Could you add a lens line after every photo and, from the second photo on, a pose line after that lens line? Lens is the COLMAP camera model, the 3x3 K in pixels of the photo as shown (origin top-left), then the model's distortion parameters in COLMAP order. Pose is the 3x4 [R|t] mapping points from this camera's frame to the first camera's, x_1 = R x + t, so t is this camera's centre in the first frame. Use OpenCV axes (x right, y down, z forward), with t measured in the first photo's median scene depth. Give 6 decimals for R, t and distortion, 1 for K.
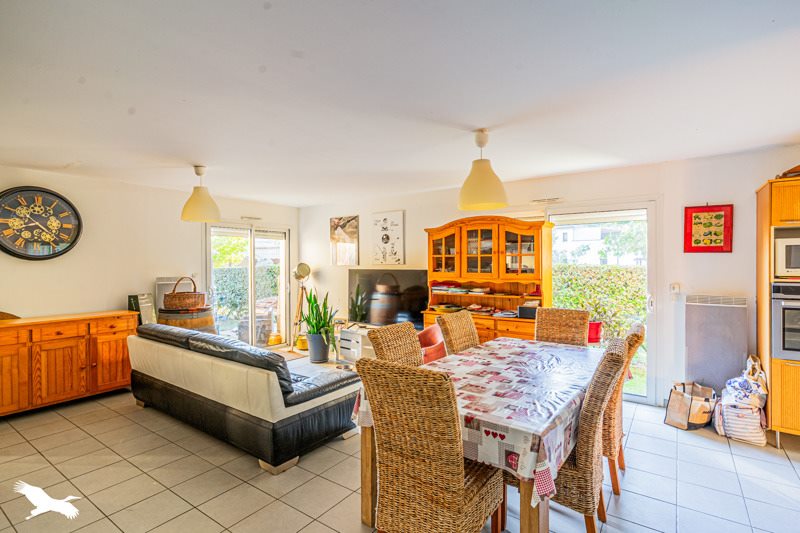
lens RADIAL K [[388.0, 0, 402.1], [0, 388.0, 265.9], [0, 0, 1]] dist [-0.002447, -0.000229]
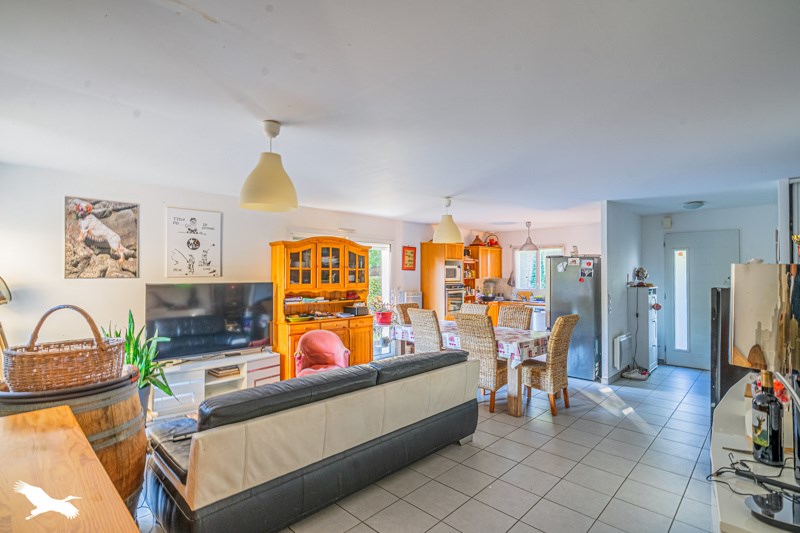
lens RADIAL K [[388.0, 0, 401.8], [0, 388.0, 270.5], [0, 0, 1]] dist [-0.002447, -0.000229]
pose [[0.153331, 0.011562, 0.988107, -0.906884], [0.002754, 0.999923, -0.012127, -0.006957], [-0.988171, 0.004580, 0.153287, 0.564134]]
